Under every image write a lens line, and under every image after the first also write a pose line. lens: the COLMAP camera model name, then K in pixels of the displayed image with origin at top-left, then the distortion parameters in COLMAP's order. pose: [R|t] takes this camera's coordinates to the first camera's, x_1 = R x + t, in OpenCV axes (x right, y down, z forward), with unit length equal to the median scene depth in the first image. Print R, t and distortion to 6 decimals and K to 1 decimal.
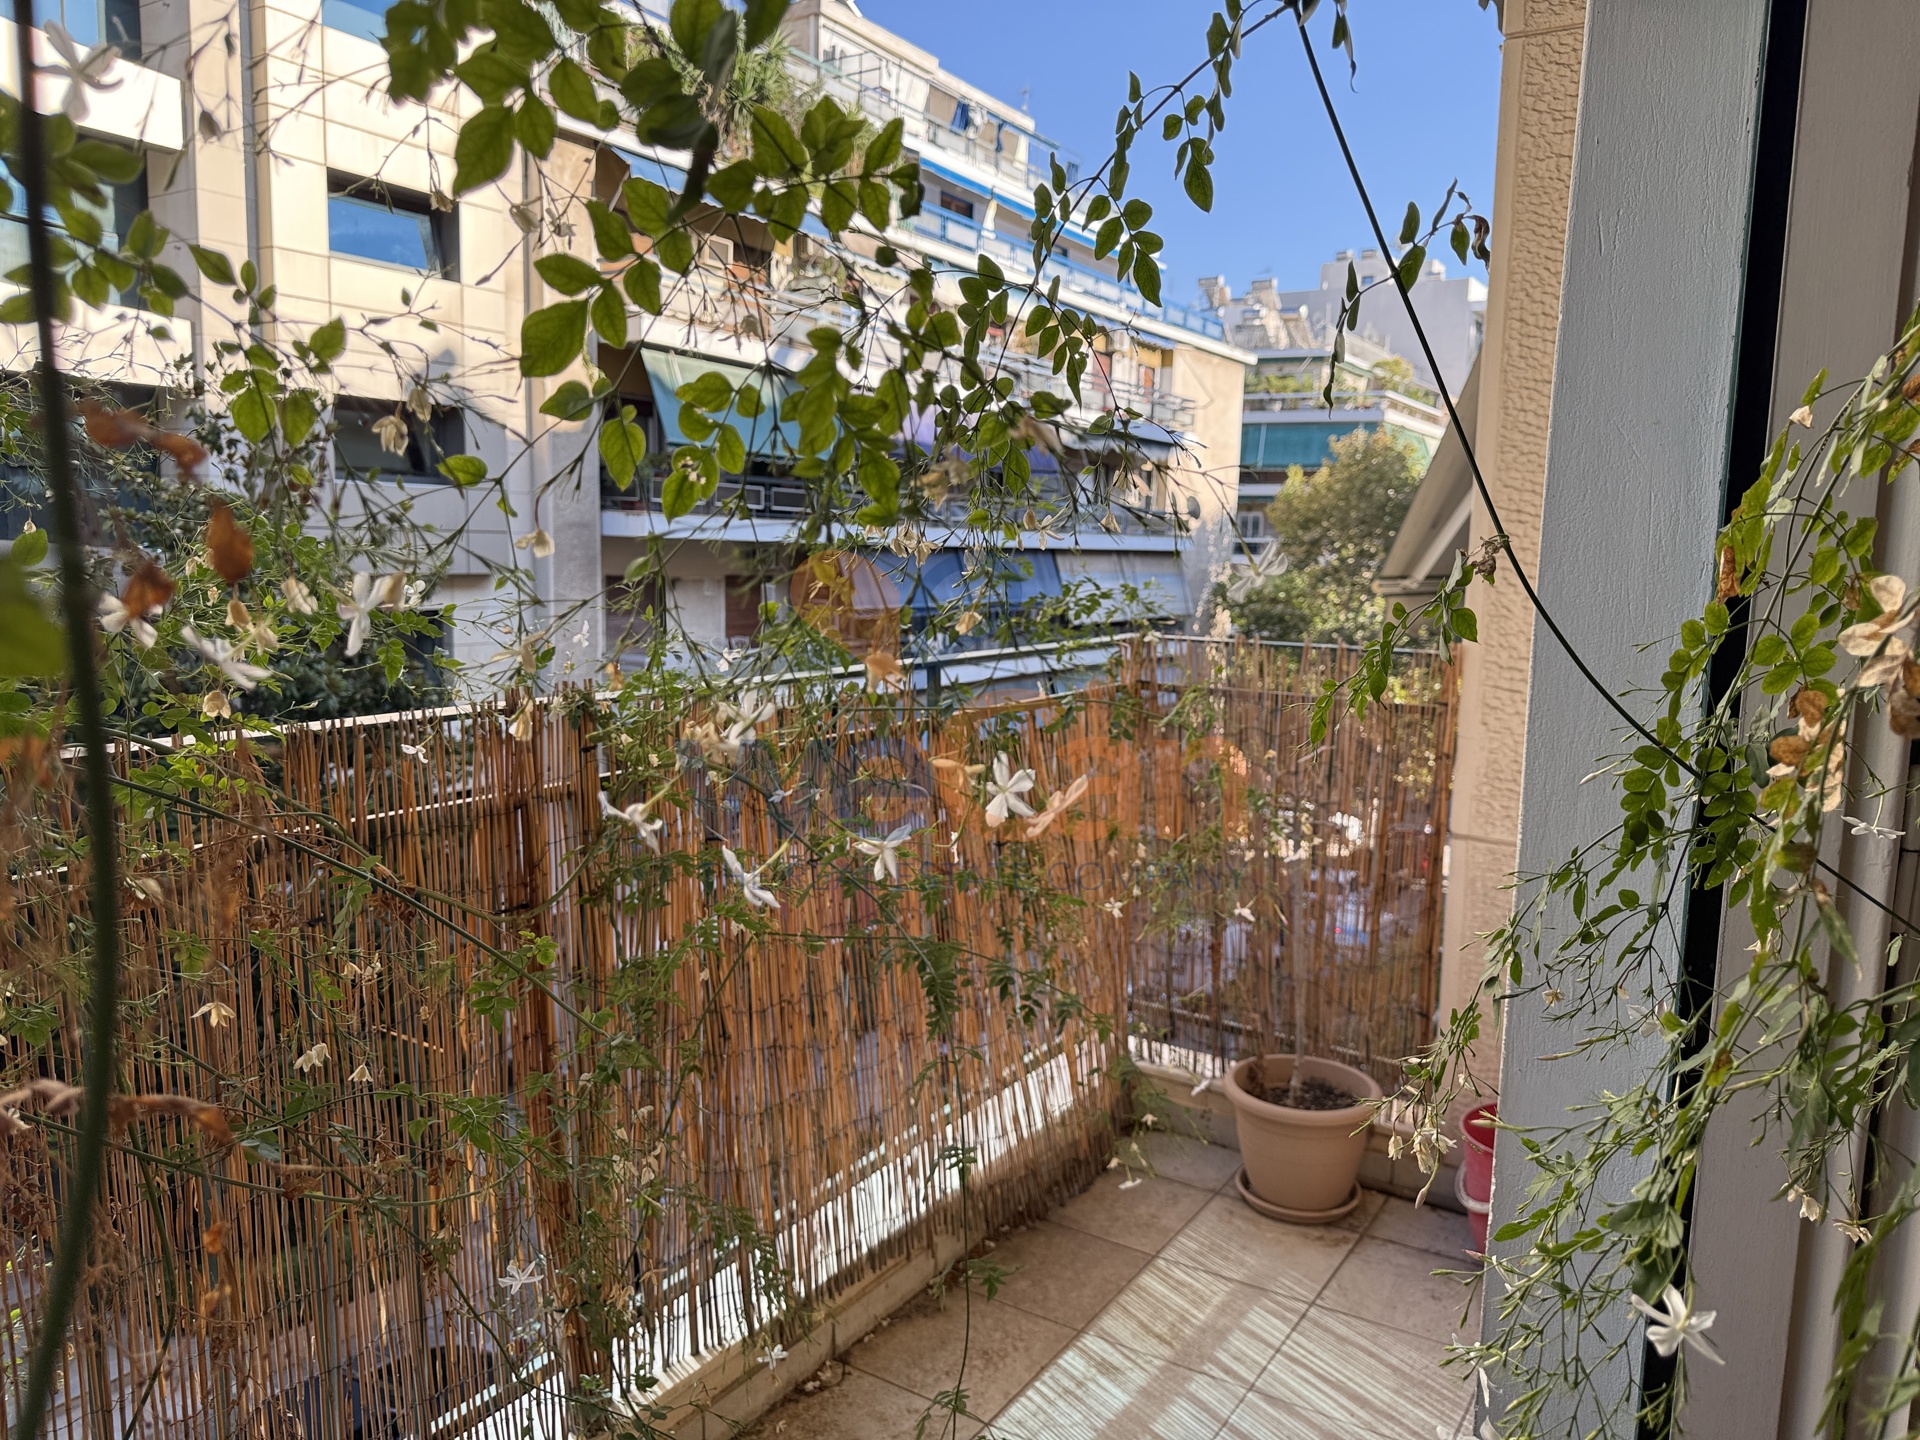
lens RADIAL K [[1346.6, 0, 995.7], [0, 1346.6, 715.4], [0, 0, 1]] dist [0.005424, -0.000340]
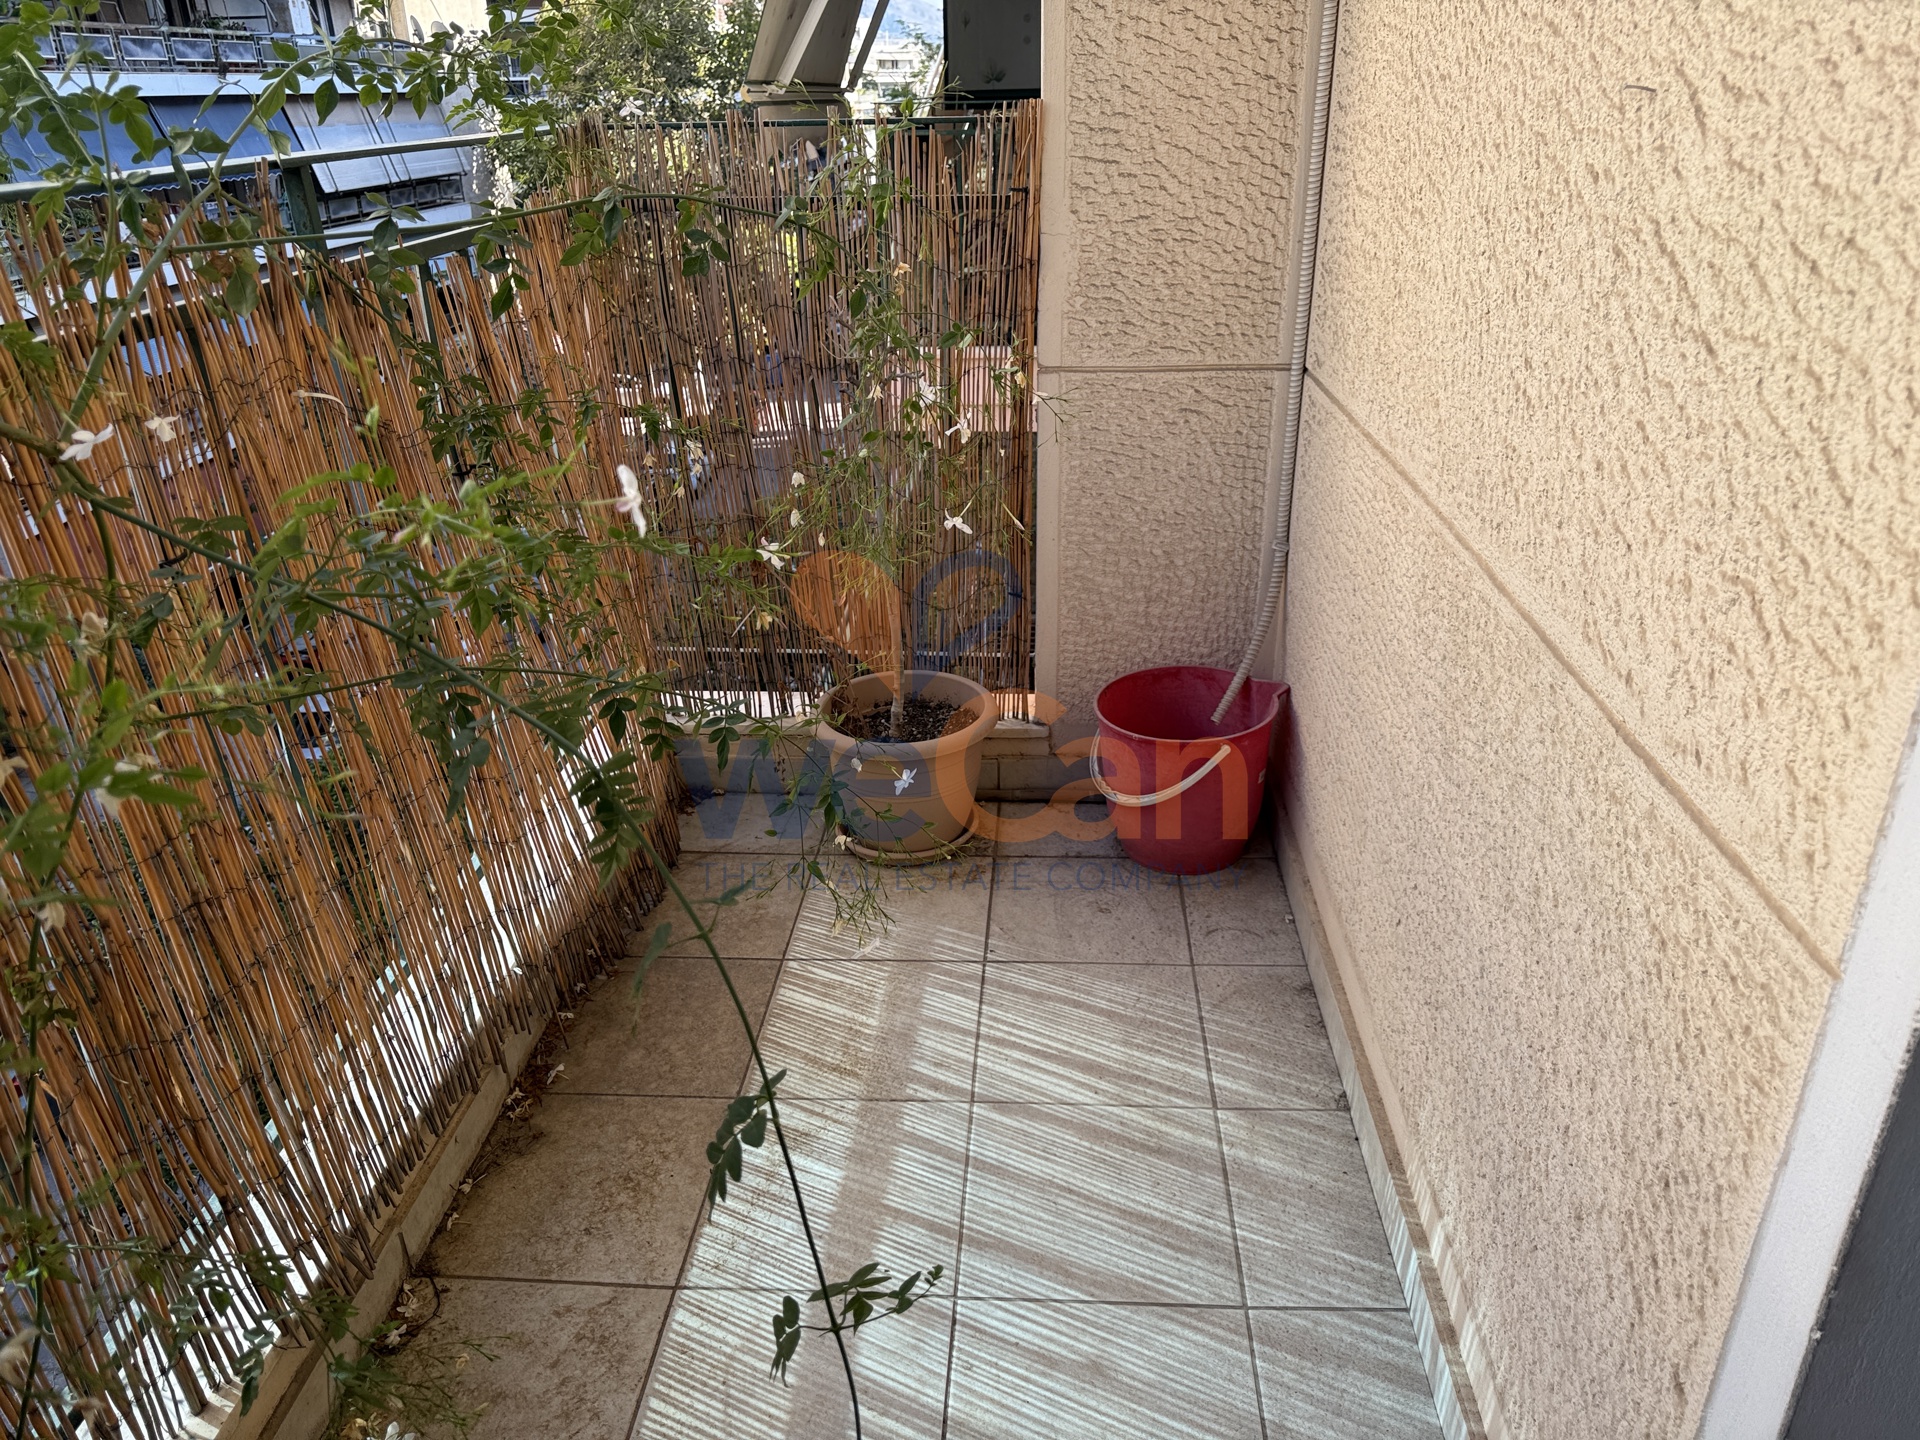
lens RADIAL K [[1323.7, 0, 935.1], [0, 1323.7, 700.6], [0, 0, 1]] dist [0.095219, -0.097053]
pose [[0.891958, -0.229666, 0.389442, -0.063222], [0.103227, 0.942068, 0.319142, 0.013829], [-0.440177, -0.244460, 0.863993, 0.279364]]
